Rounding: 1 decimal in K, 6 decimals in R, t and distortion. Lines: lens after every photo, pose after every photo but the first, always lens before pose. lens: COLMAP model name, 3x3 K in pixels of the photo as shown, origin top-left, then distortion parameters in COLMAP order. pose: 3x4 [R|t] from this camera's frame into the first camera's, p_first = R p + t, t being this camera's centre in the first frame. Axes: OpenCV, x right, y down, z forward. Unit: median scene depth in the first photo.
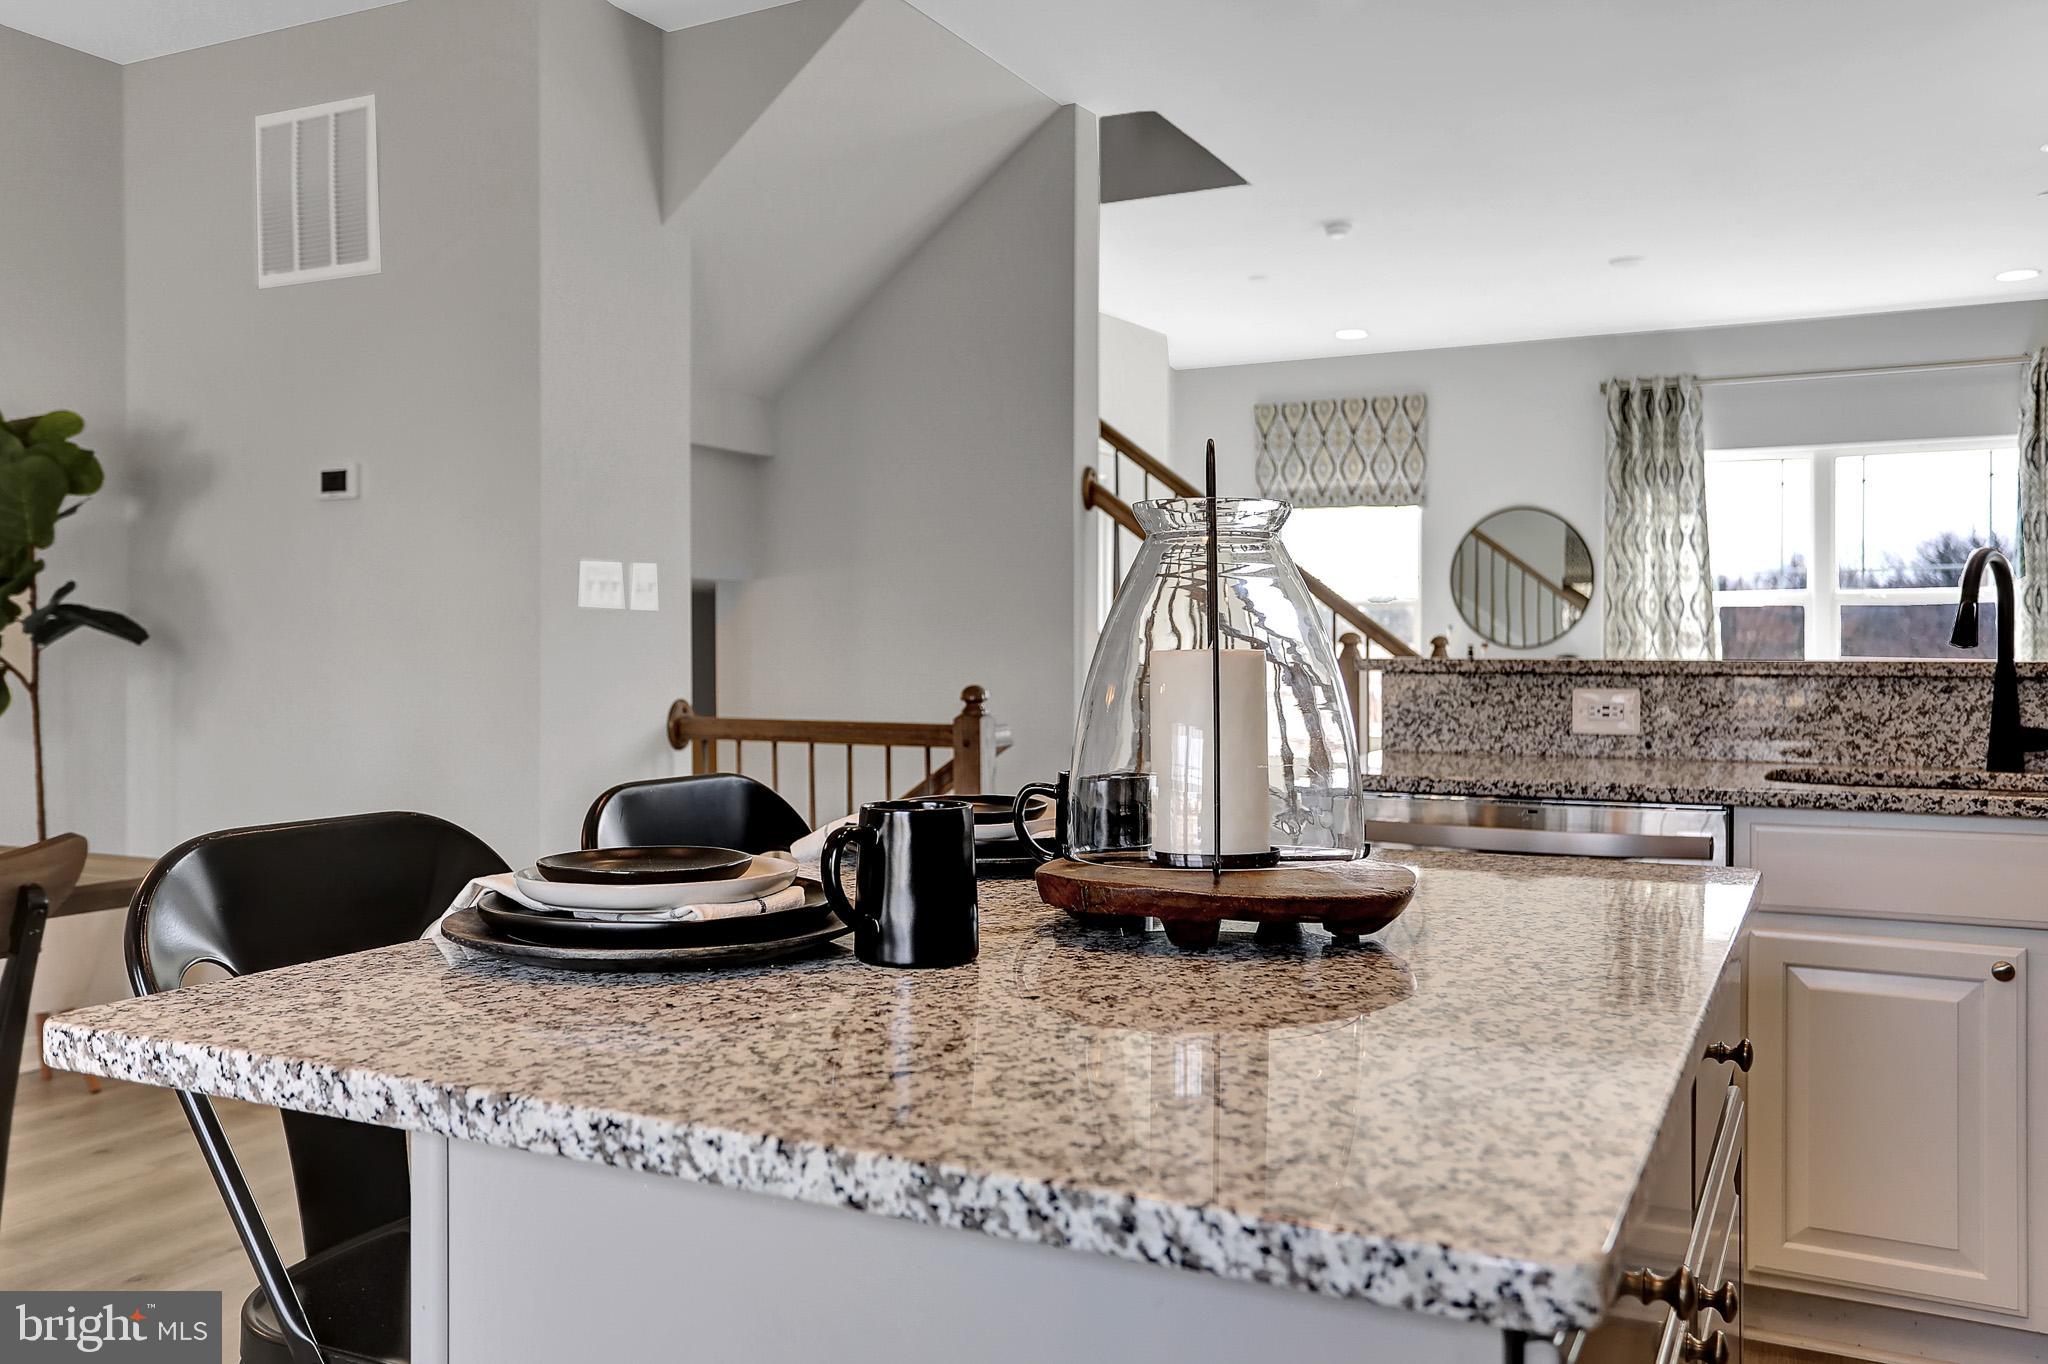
lens RADIAL K [[1669.1, 0, 1027.8], [0, 1669.1, 662.4], [0, 0, 1]] dist [-0.038142, 0.093847]
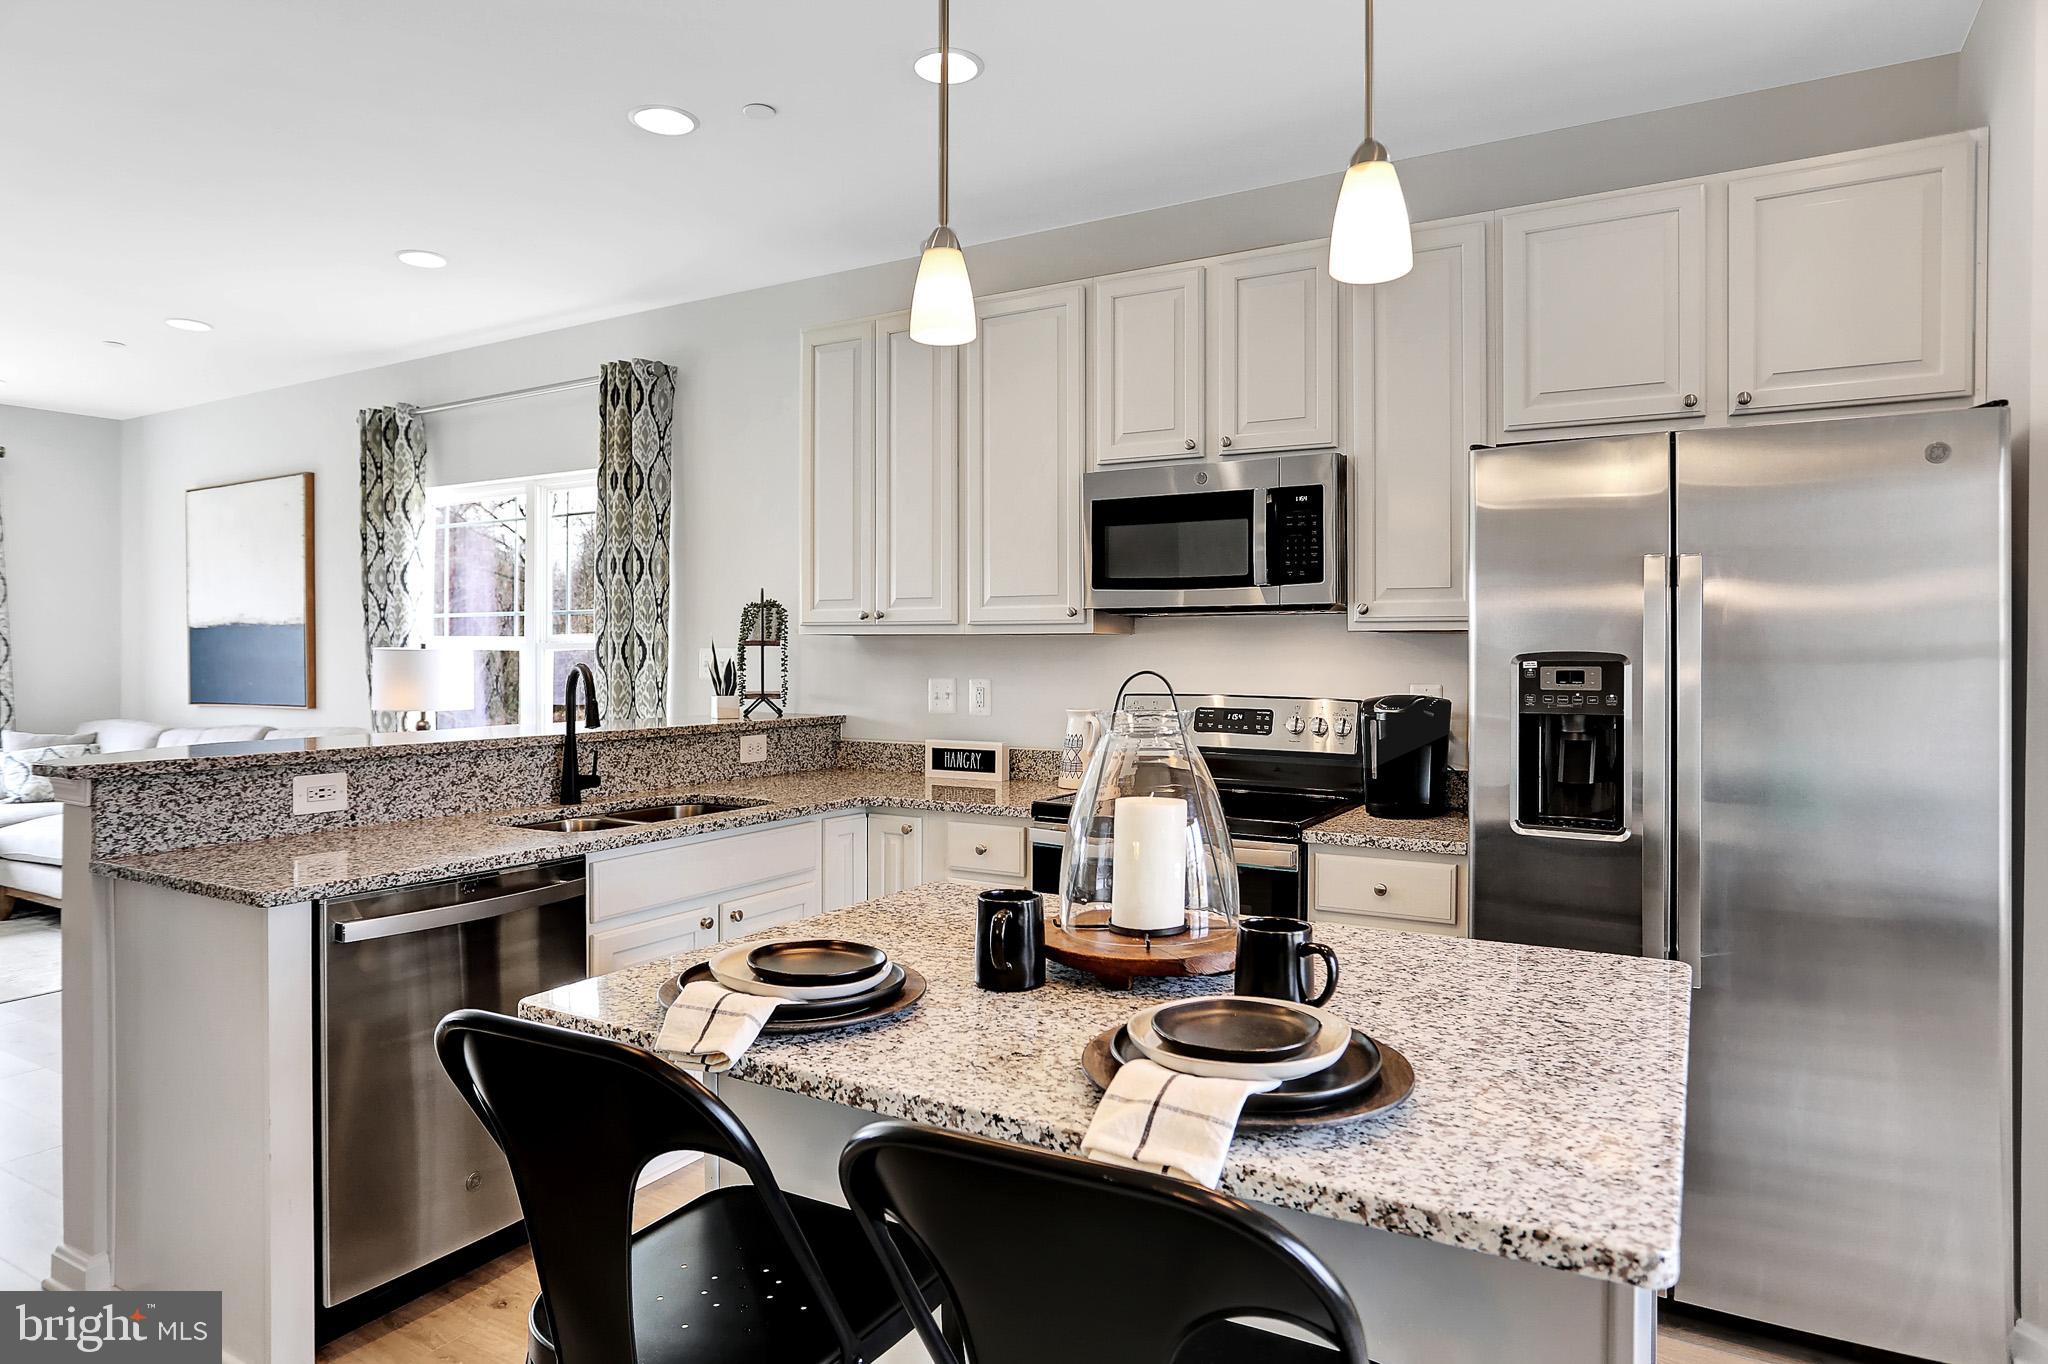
lens RADIAL K [[1199.3, 0, 1035.1], [0, 1199.3, 657.8], [0, 0, 1]] dist [-0.069492, 0.048394]
pose [[0.060555, -0.003197, 0.998160, -0.525369], [0.008812, 0.999958, 0.002669, -0.074524], [-0.998126, 0.008635, 0.060581, 0.510027]]
